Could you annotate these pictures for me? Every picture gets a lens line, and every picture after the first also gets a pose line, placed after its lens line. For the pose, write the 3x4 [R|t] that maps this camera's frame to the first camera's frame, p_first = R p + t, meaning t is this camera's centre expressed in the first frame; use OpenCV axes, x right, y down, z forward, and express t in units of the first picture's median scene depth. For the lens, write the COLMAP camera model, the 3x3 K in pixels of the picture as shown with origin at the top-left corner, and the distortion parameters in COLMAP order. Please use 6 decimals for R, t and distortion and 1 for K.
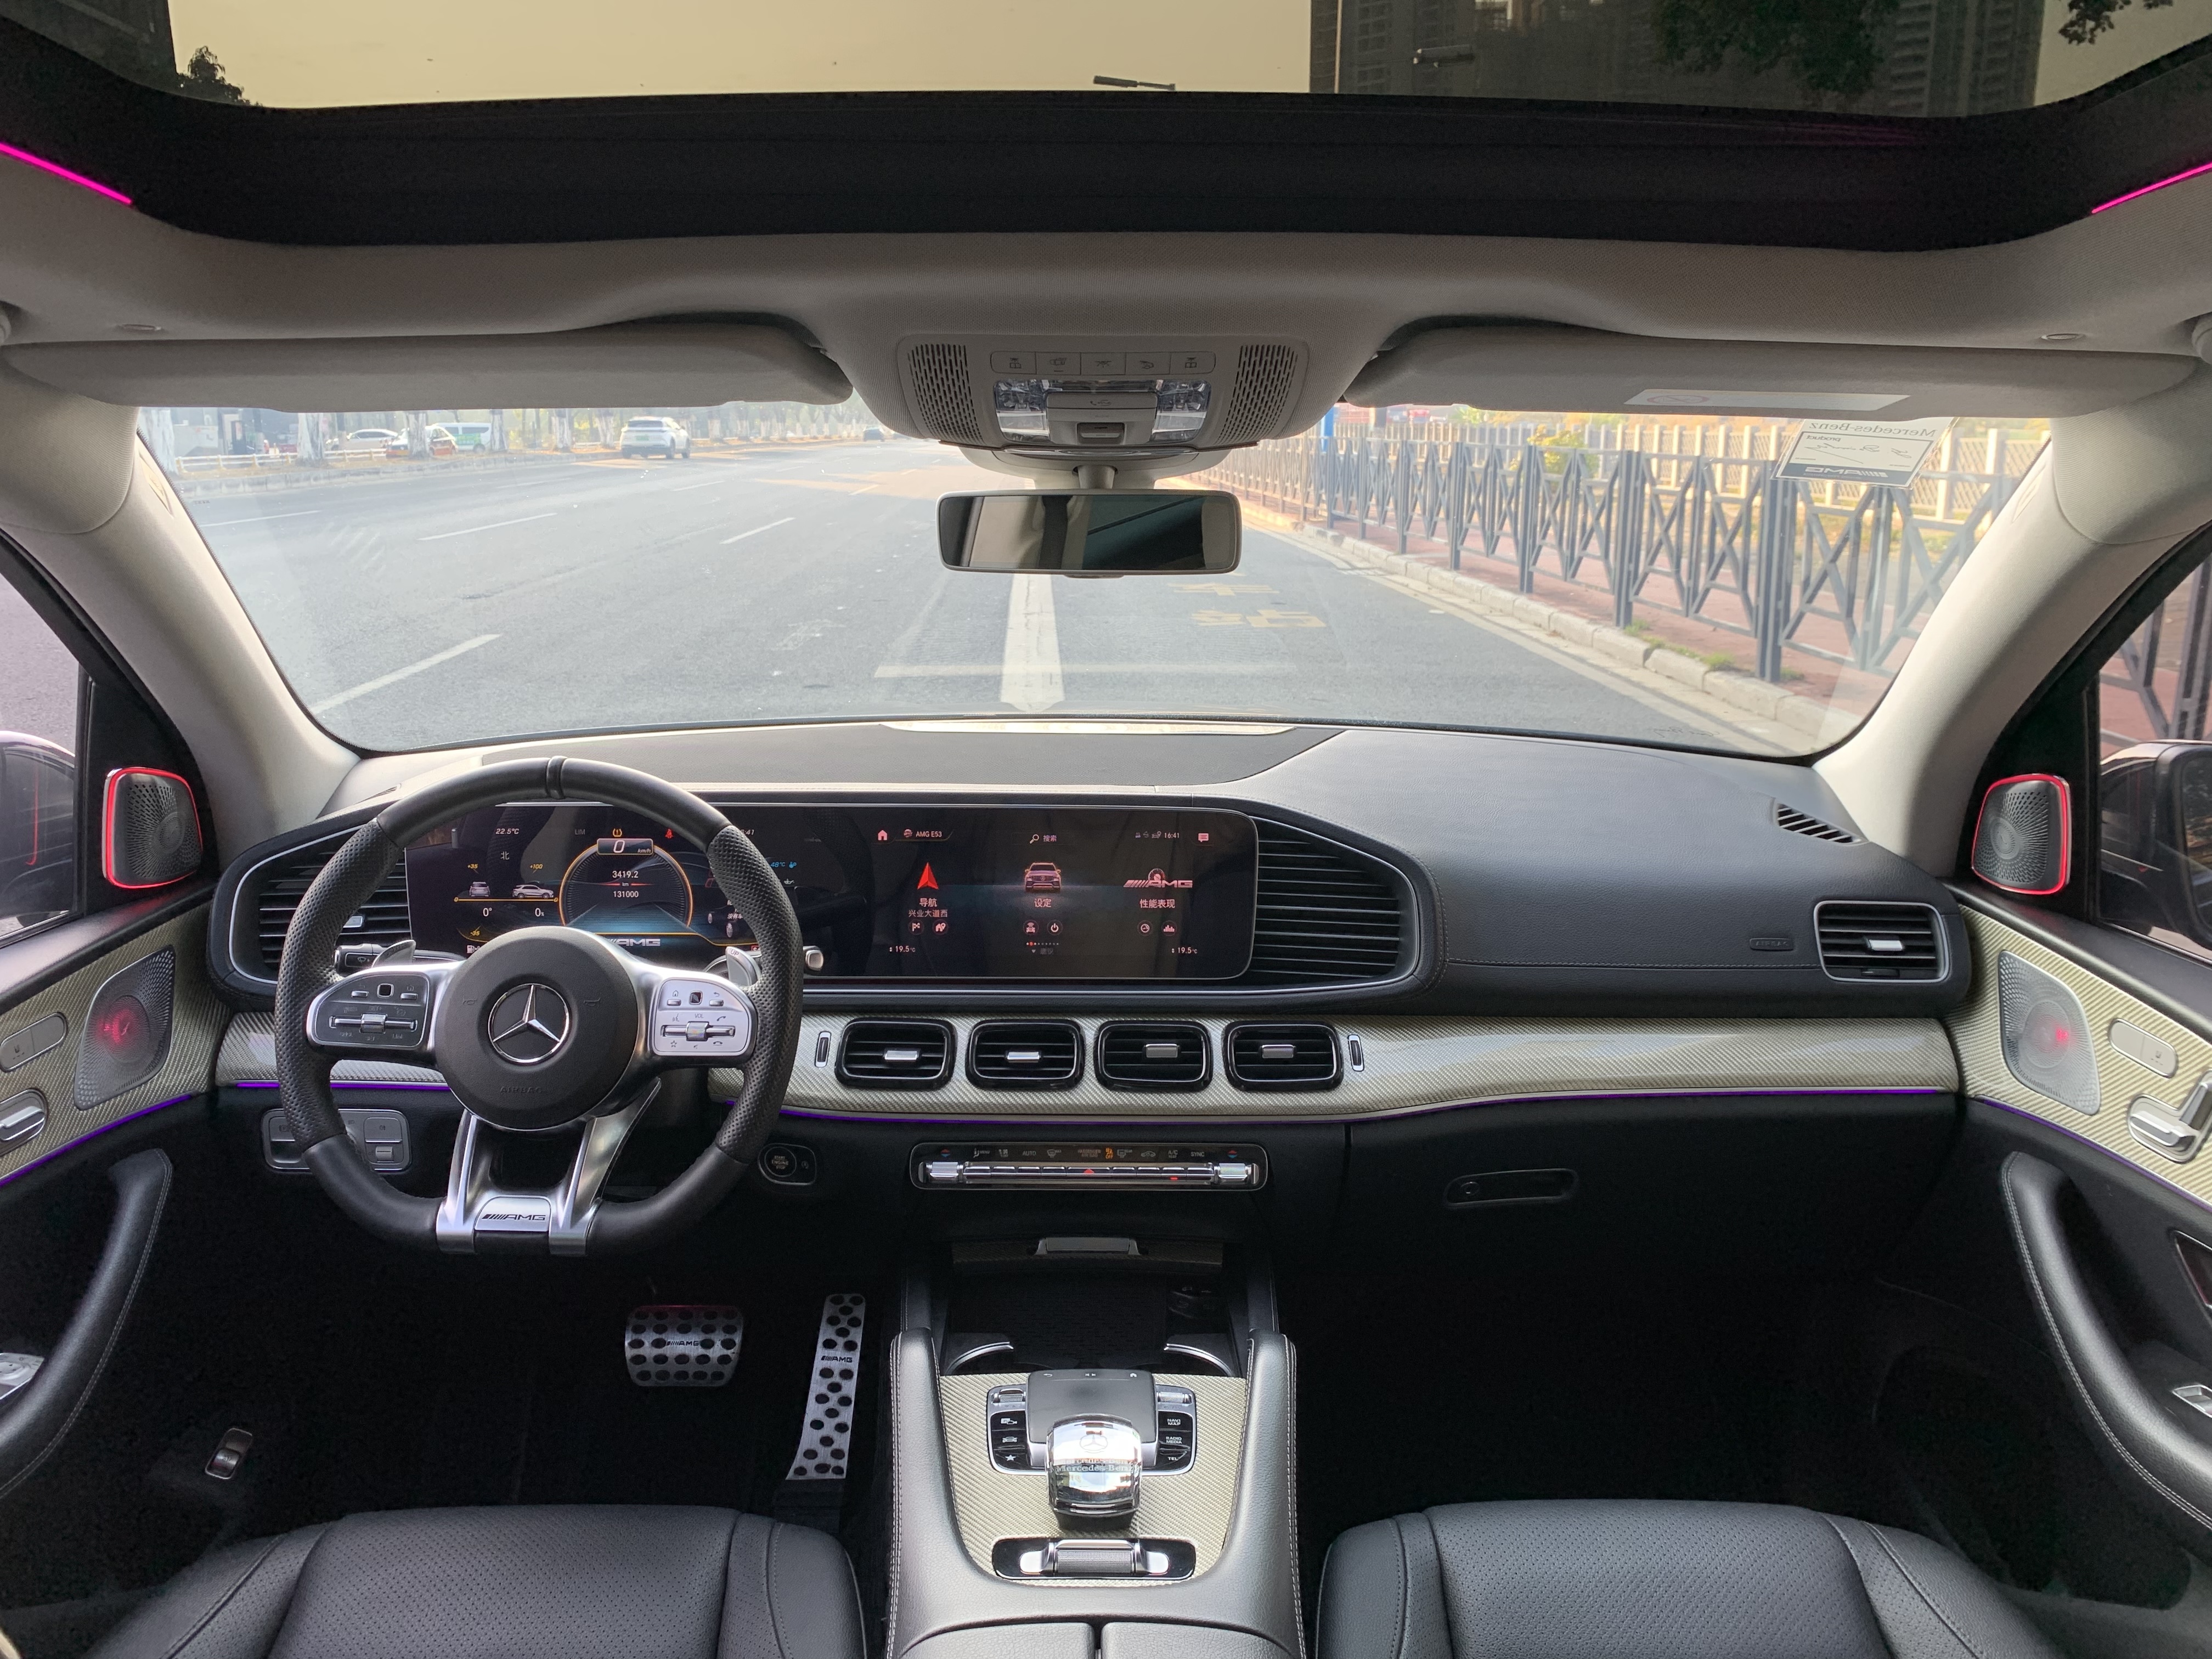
lens RADIAL K [[1675.7, 0, 1071.6], [0, 1675.7, 741.1], [0, 0, 1]] dist [0.027793, 0.005036]
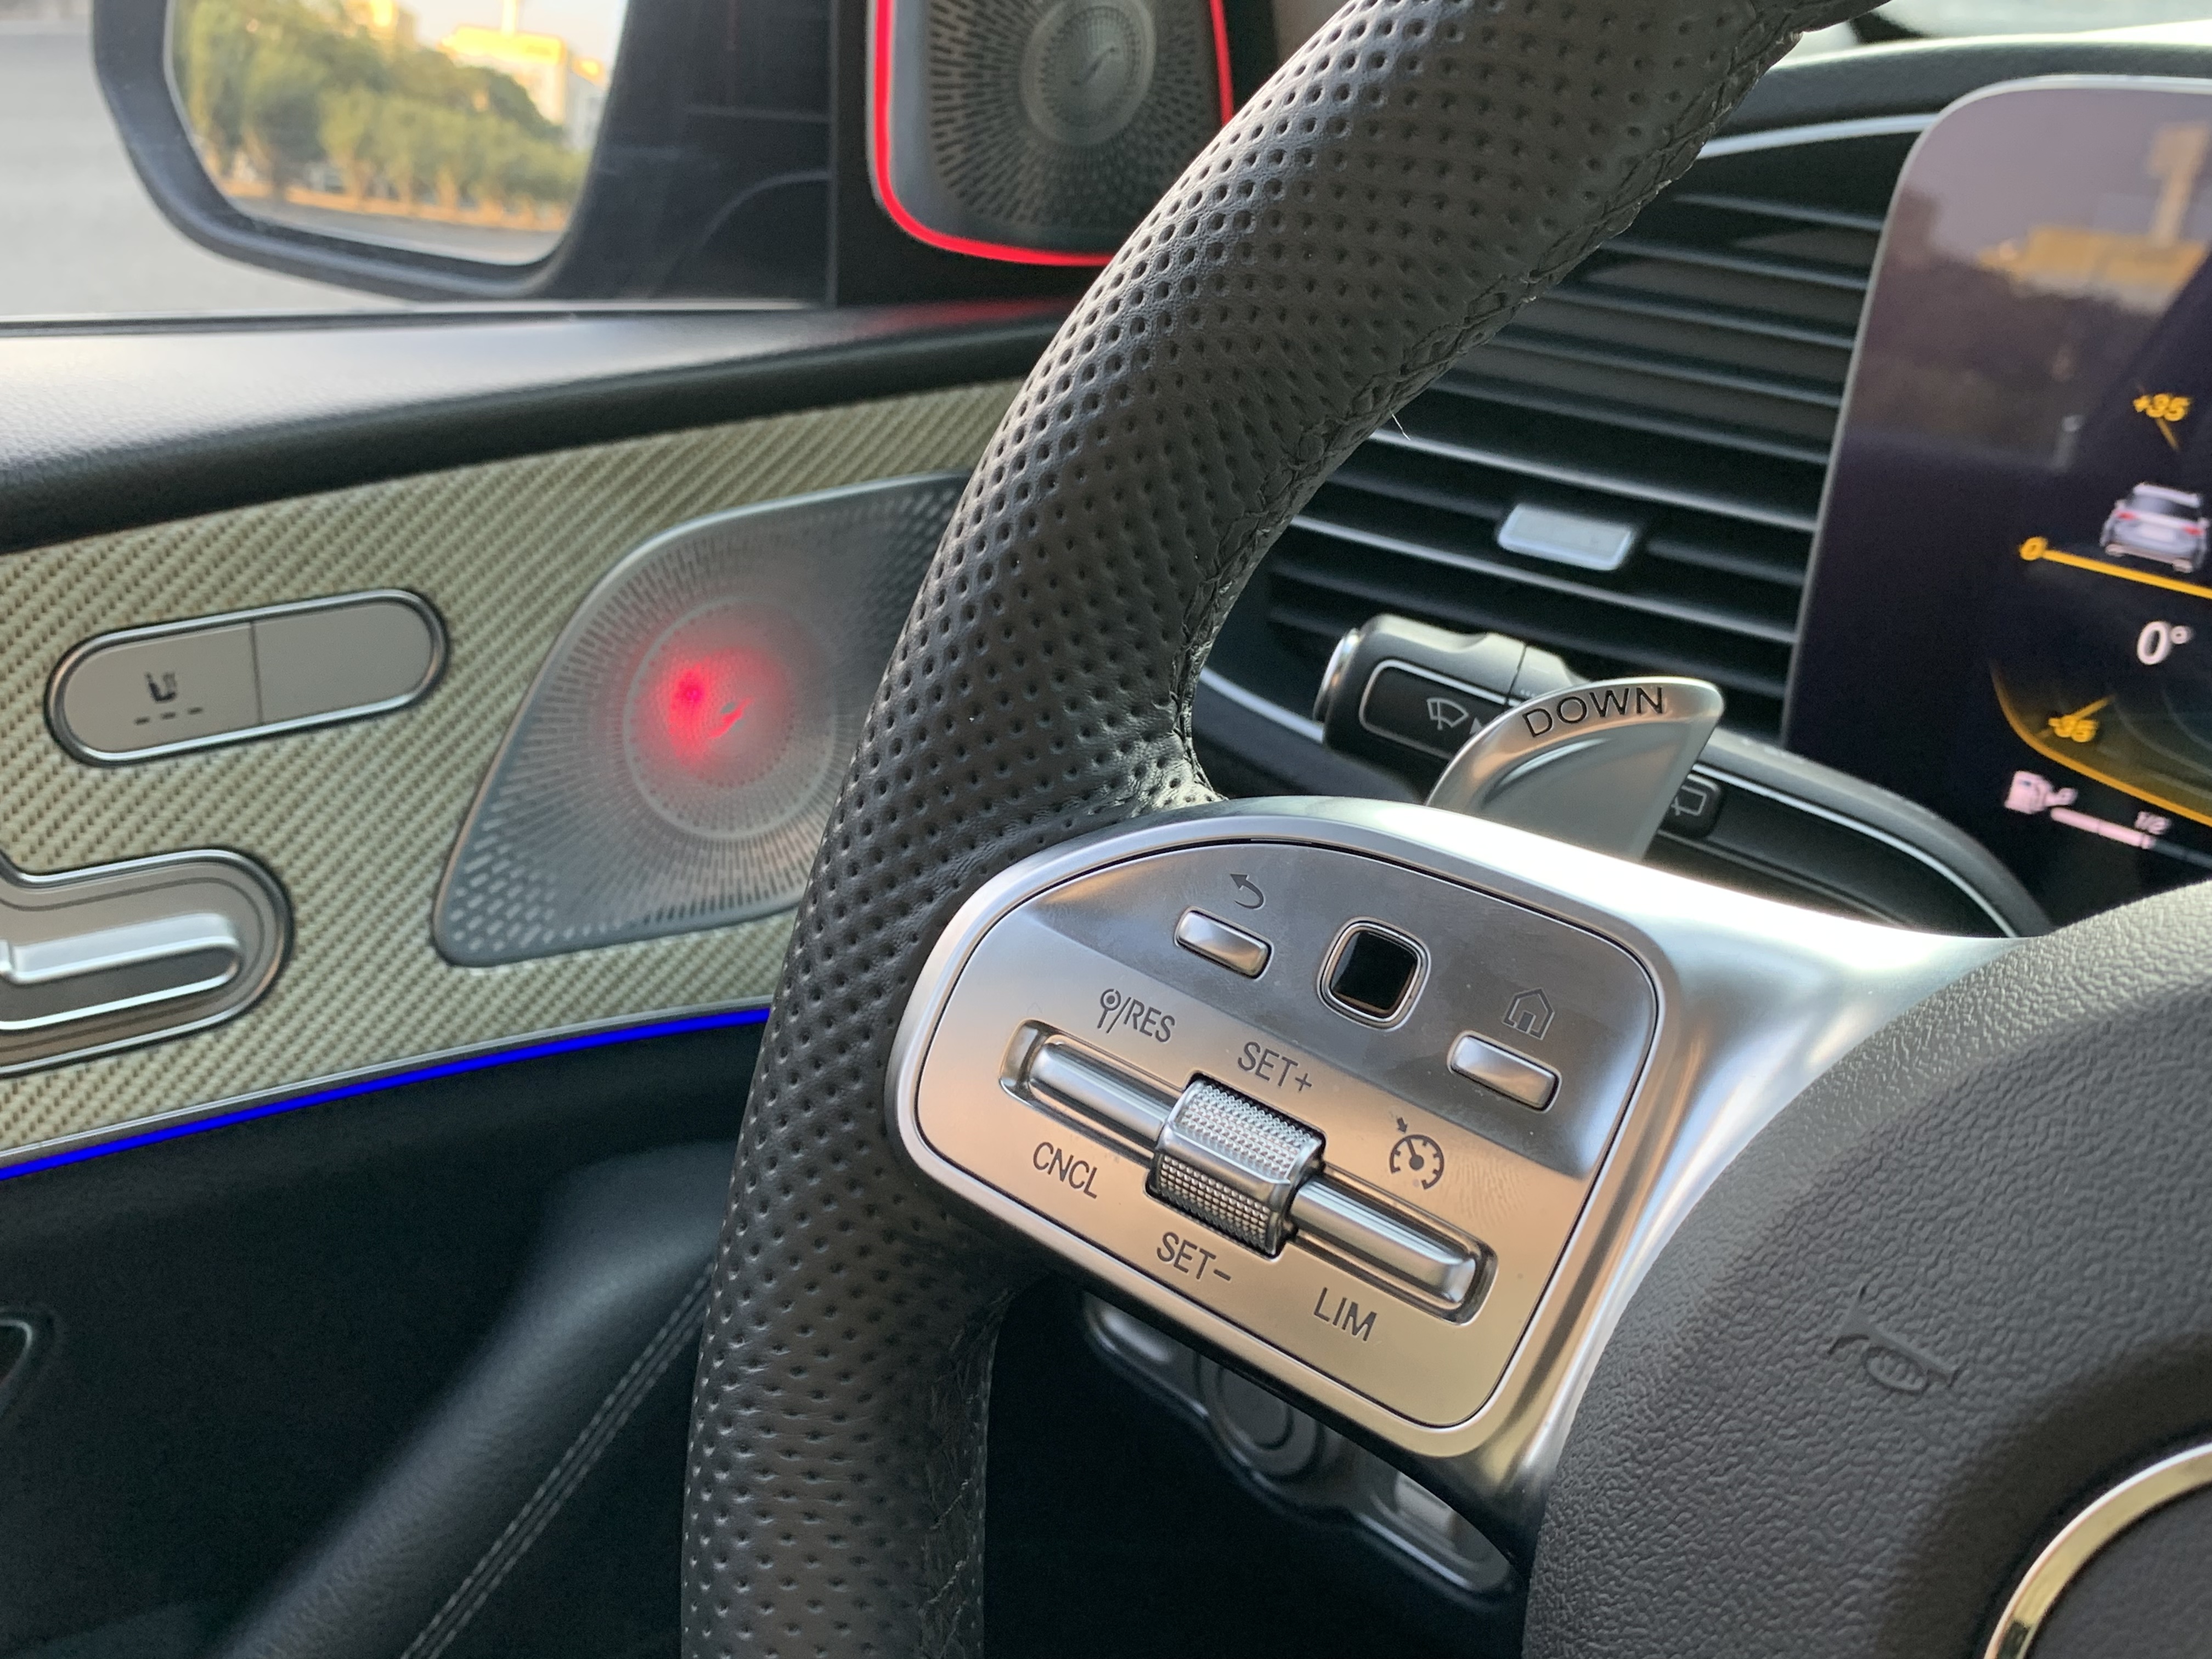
lens RADIAL K [[2233.5, 0, 1094.5], [0, 2233.5, 835.9], [0, 0, 1]] dist [0.005505, 0.000000]
pose [[0.709619, 0.308236, -0.633586, -0.259706], [-0.181391, 0.948843, 0.258446, 0.076832], [0.680836, -0.068471, 0.729228, 0.711384]]
